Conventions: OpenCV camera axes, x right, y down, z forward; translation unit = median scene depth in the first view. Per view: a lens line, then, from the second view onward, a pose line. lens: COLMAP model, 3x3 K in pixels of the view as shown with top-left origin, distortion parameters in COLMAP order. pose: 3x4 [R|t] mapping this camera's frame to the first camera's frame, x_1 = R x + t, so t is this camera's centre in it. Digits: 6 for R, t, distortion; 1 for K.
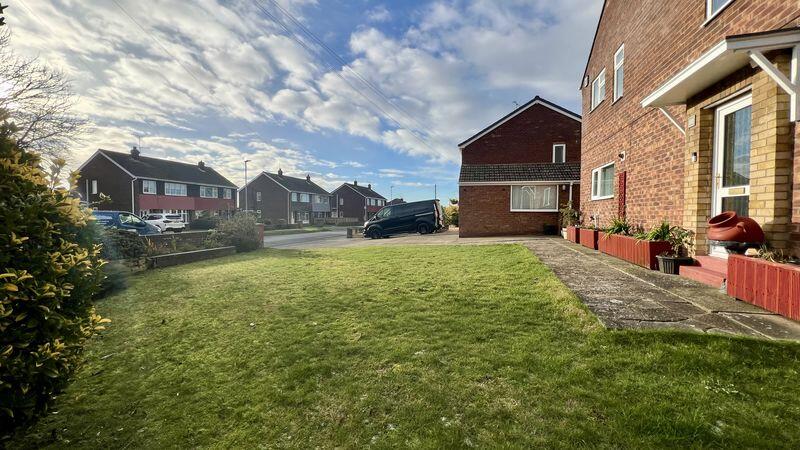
lens RADIAL K [[322.6, 0, 398.5], [0, 322.6, 223.4], [0, 0, 1]] dist [-0.002400, -0.000126]
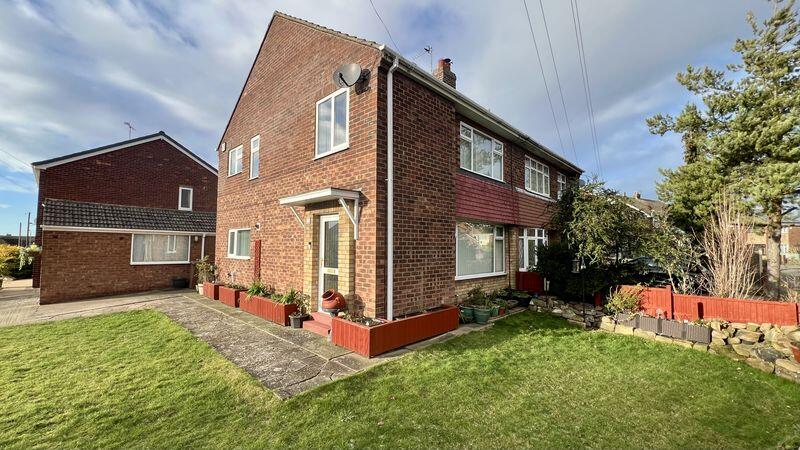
lens RADIAL K [[319.4, 0, 398.5], [0, 319.4, 227.6], [0, 0, 1]] dist [-0.001417, 0.000458]
pose [[0.471329, 0.062318, 0.879753, -0.204931], [0.020567, 0.996453, -0.081604, -0.159427], [-0.881717, 0.056556, 0.468376, -0.068137]]
